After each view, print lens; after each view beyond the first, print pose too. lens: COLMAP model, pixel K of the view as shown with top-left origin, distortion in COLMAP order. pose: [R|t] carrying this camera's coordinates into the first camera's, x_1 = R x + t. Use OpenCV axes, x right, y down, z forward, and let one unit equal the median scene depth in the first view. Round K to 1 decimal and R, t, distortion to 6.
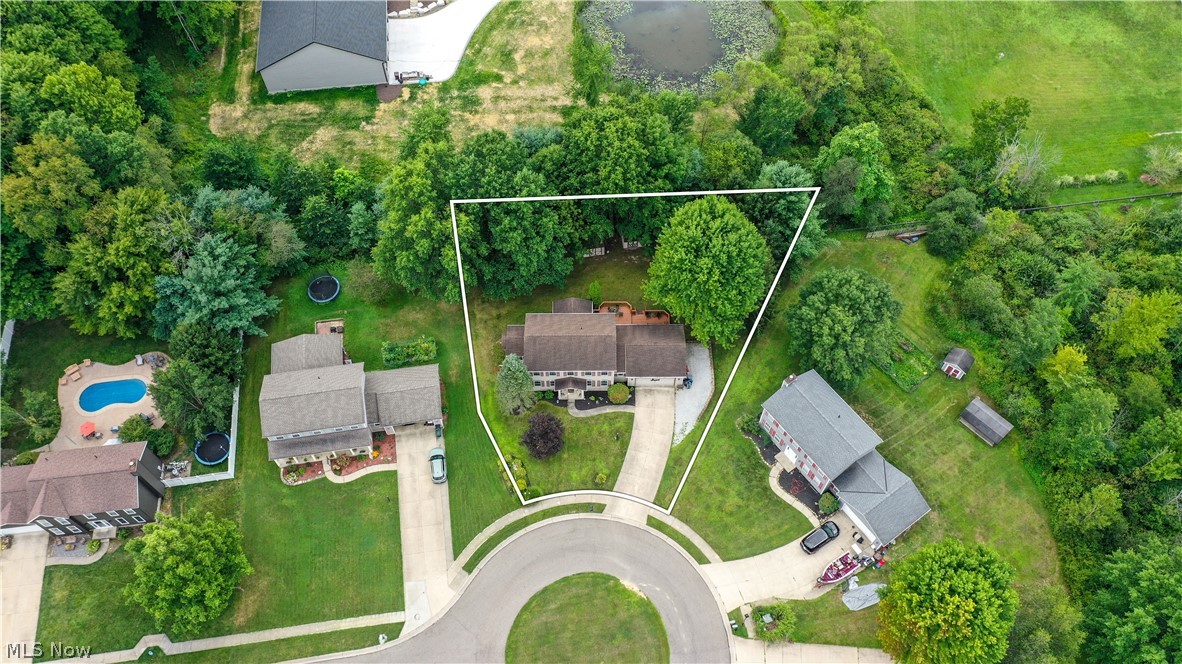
lens RADIAL K [[936.6, 0, 589.0], [0, 936.6, 333.0], [0, 0, 1]] dist [0.004815, -0.008300]
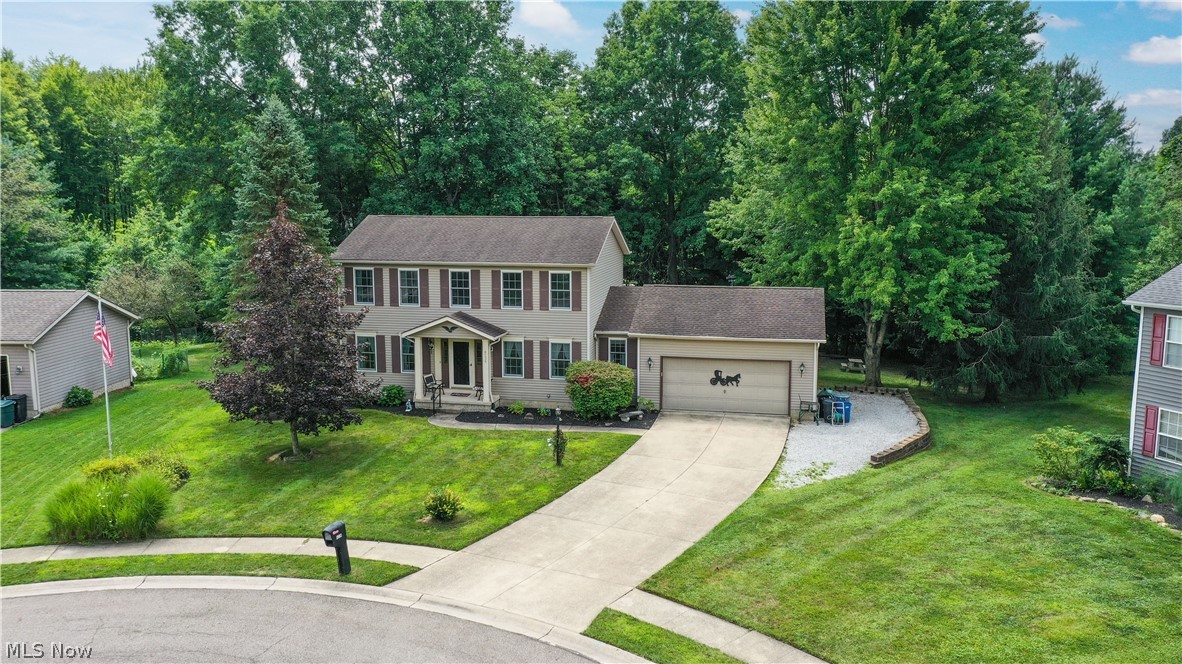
lens RADIAL K [[936.6, 0, 591.4], [0, 936.6, 331.0], [0, 0, 1]] dist [0.004815, -0.008300]
pose [[0.976409, 0.025765, -0.214387, 0.095509], [-0.182797, 0.627124, -0.757166, 0.289702], [0.114939, 0.778493, 0.617039, 0.806502]]
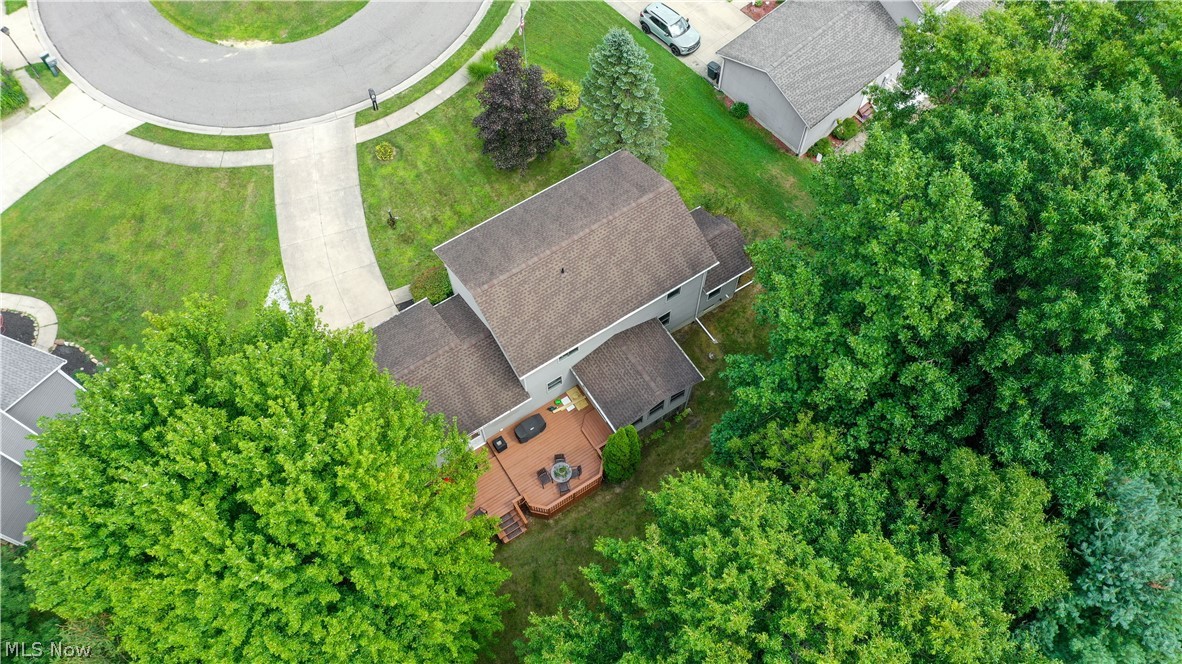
lens RADIAL K [[936.6, 0, 587.7], [0, 936.6, 334.0], [0, 0, 1]] dist [0.004815, -0.008300]
pose [[-0.841229, 0.476419, -0.255653, 0.093572], [-0.468723, -0.406914, 0.784040, -0.316720], [0.269503, 0.779388, 0.565617, 0.802148]]
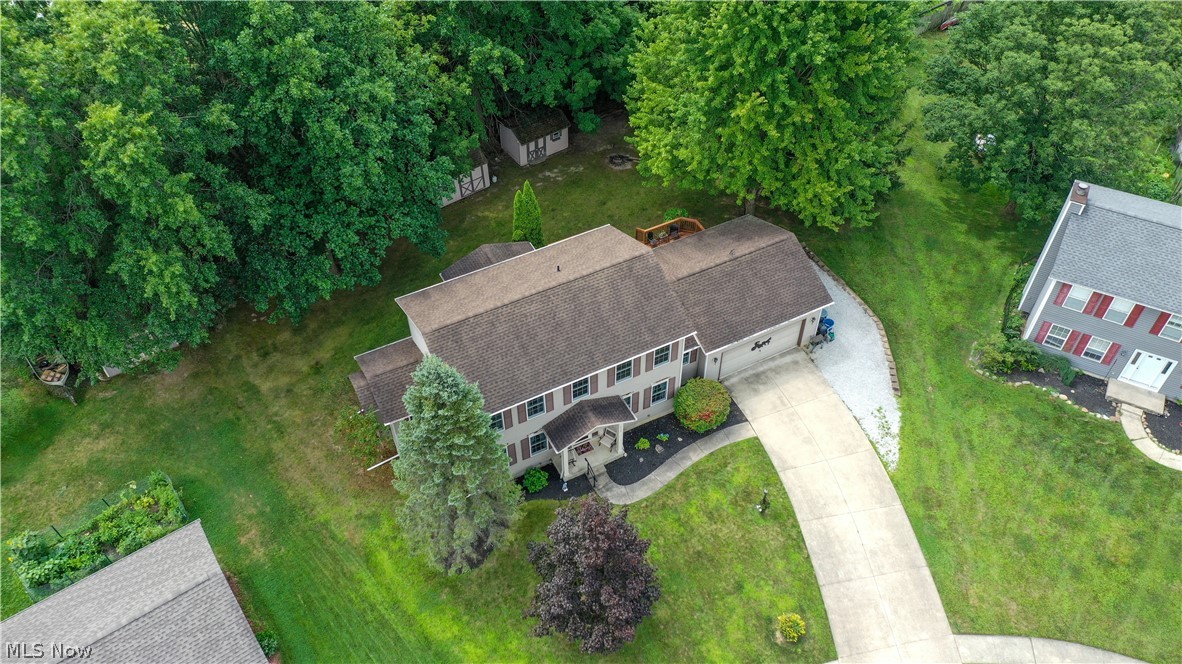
lens RADIAL K [[936.6, 0, 588.8], [0, 936.6, 330.7], [0, 0, 1]] dist [0.004815, -0.008300]
pose [[0.891758, -0.339785, 0.298855, -0.115331], [0.394635, 0.907134, -0.146186, 0.075912], [-0.221430, 0.248301, 0.943035, 0.649591]]
